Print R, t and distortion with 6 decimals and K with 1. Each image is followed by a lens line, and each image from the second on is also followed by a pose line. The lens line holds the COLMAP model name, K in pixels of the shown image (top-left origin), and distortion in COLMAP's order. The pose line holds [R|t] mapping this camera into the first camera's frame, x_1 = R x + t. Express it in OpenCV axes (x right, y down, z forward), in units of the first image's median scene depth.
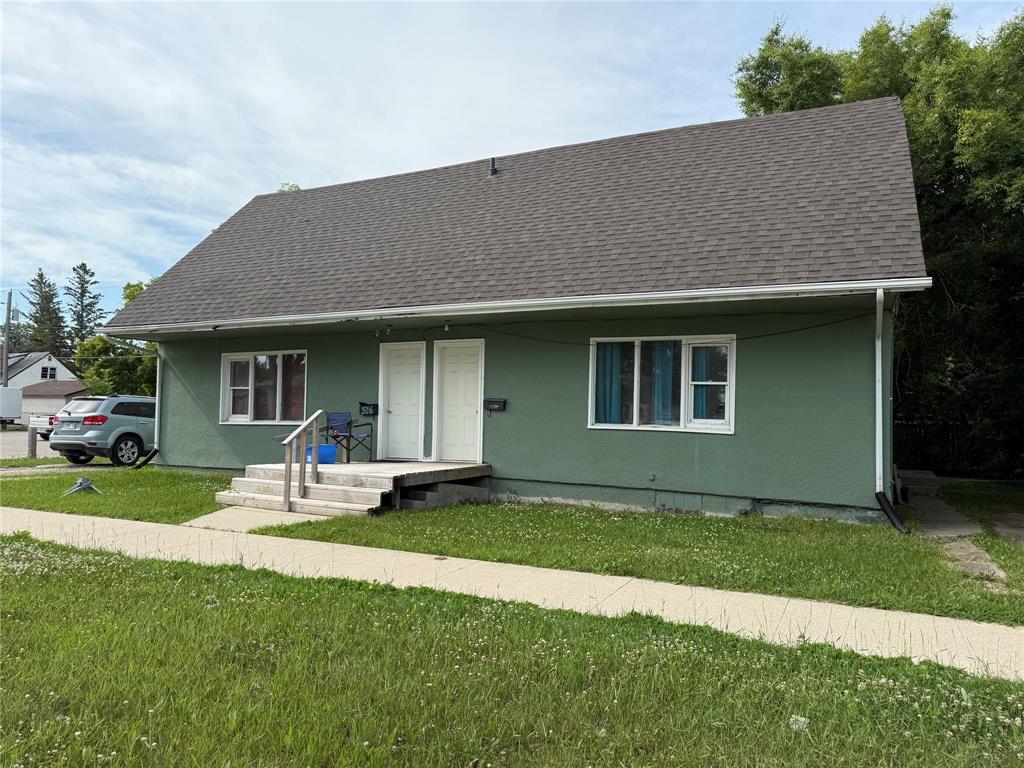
lens RADIAL K [[735.6, 0, 511.2], [0, 735.6, 391.2], [0, 0, 1]] dist [0.061567, -0.014707]
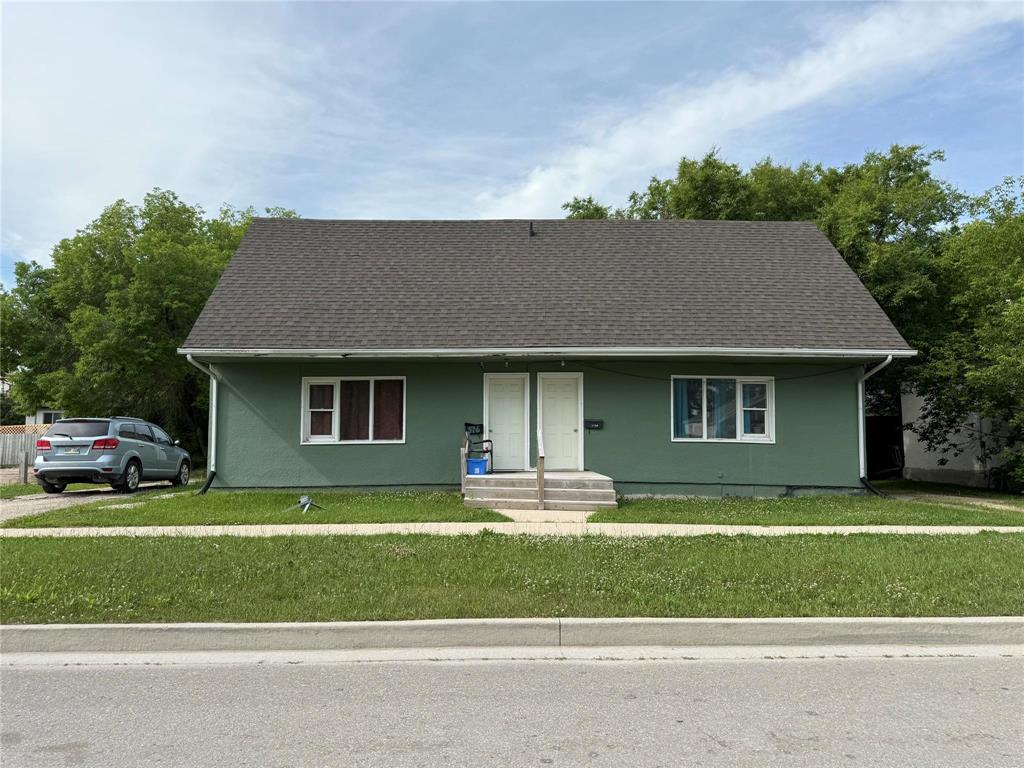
lens RADIAL K [[735.6, 0, 512.4], [0, 735.6, 381.2], [0, 0, 1]] dist [0.061567, -0.014707]
pose [[0.890342, 0.018705, 0.454908, -0.736627], [-0.003138, 0.999384, -0.034952, -0.011562], [-0.455282, 0.029691, 0.889852, -0.081649]]
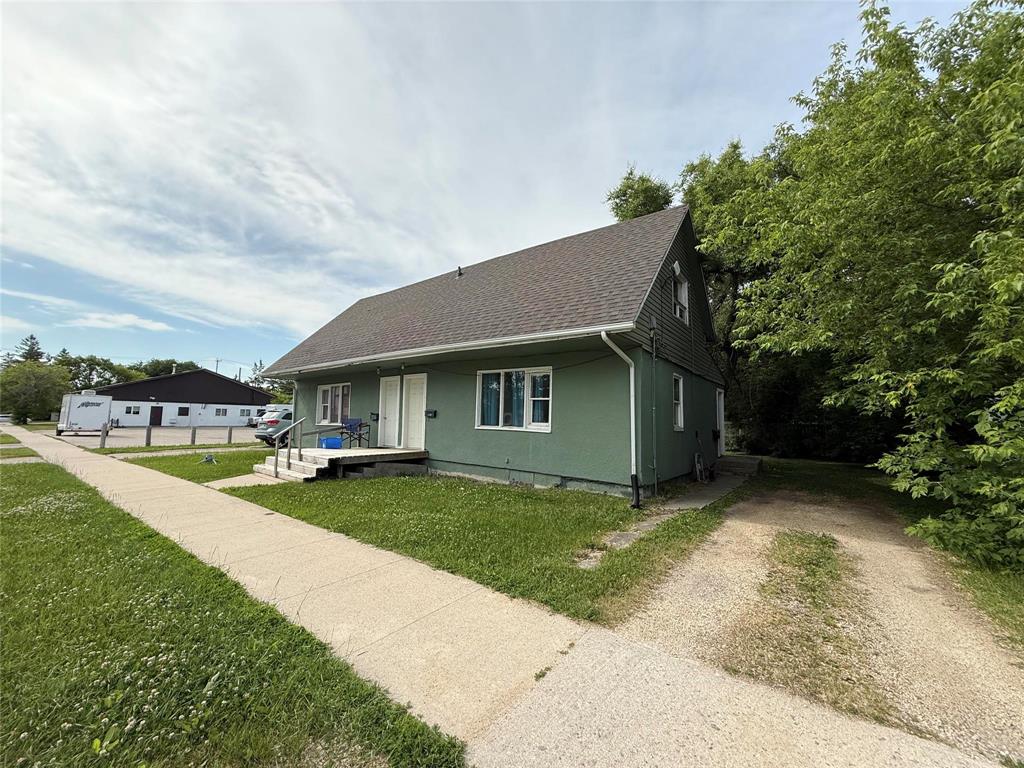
lens RADIAL K [[417.2, 0, 514.2], [0, 417.2, 392.8], [0, 0, 1]] dist [0.002280, -0.000328]
pose [[0.978689, -0.014915, -0.204804, 0.347043], [0.009048, 0.999522, -0.029549, 0.001109], [0.205147, 0.027066, 0.978357, 0.137770]]
